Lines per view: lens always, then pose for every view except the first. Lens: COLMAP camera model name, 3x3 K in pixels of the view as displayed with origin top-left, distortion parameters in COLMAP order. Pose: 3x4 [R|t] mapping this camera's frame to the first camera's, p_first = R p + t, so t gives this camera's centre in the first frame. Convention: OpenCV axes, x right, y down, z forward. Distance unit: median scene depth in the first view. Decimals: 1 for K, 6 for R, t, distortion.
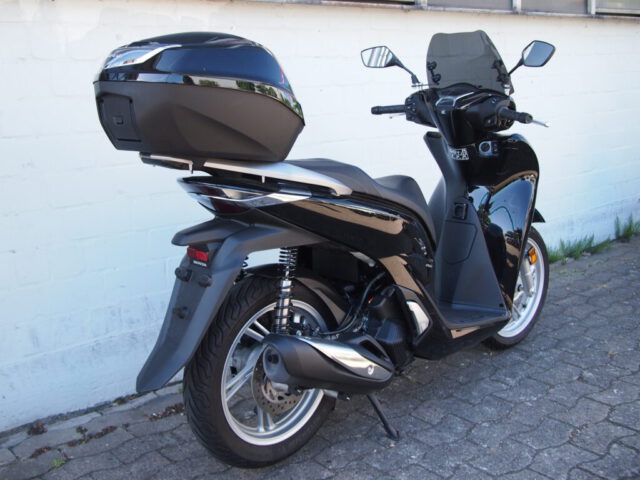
lens RADIAL K [[696.5, 0, 316.9], [0, 696.5, 235.7], [0, 0, 1]] dist [-0.022625, 0.000000]
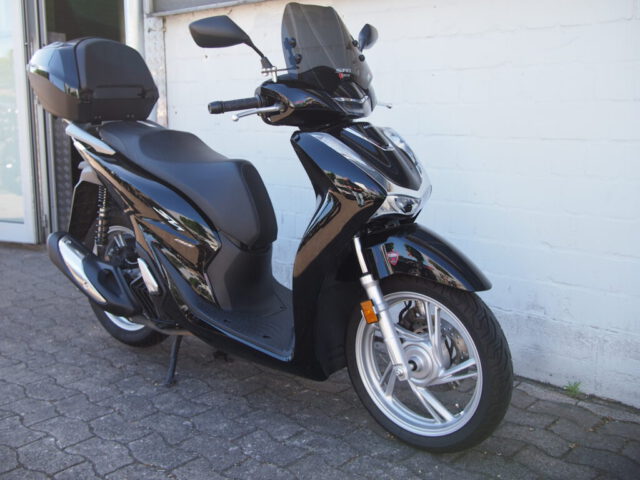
lens RADIAL K [[696.5, 0, 315.5], [0, 696.5, 241.7], [0, 0, 1]] dist [-0.022625, 0.000000]
pose [[0.131662, 0.226843, -0.964991, 1.056218], [-0.202907, 0.959021, 0.197756, -0.181646], [0.970306, 0.169766, 0.172295, 0.894273]]
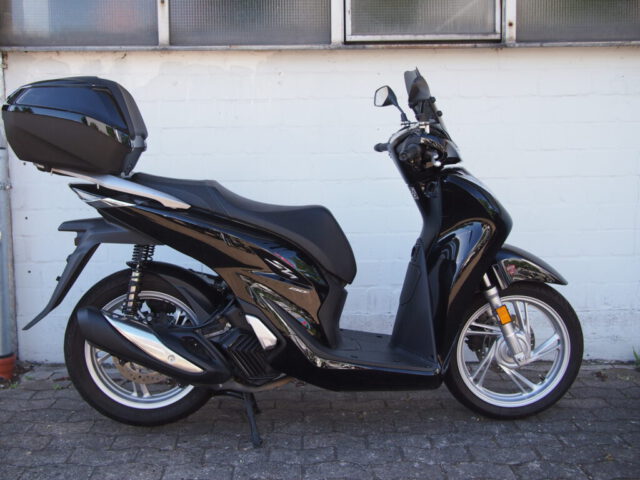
lens RADIAL K [[696.5, 0, 311.9], [0, 696.5, 240.5], [0, 0, 1]] dist [-0.022625, 0.000000]
pose [[0.773678, 0.112171, -0.623570, 0.725936], [-0.151483, 0.988408, -0.010149, -0.020619], [0.615203, 0.102312, 0.781701, 0.163611]]
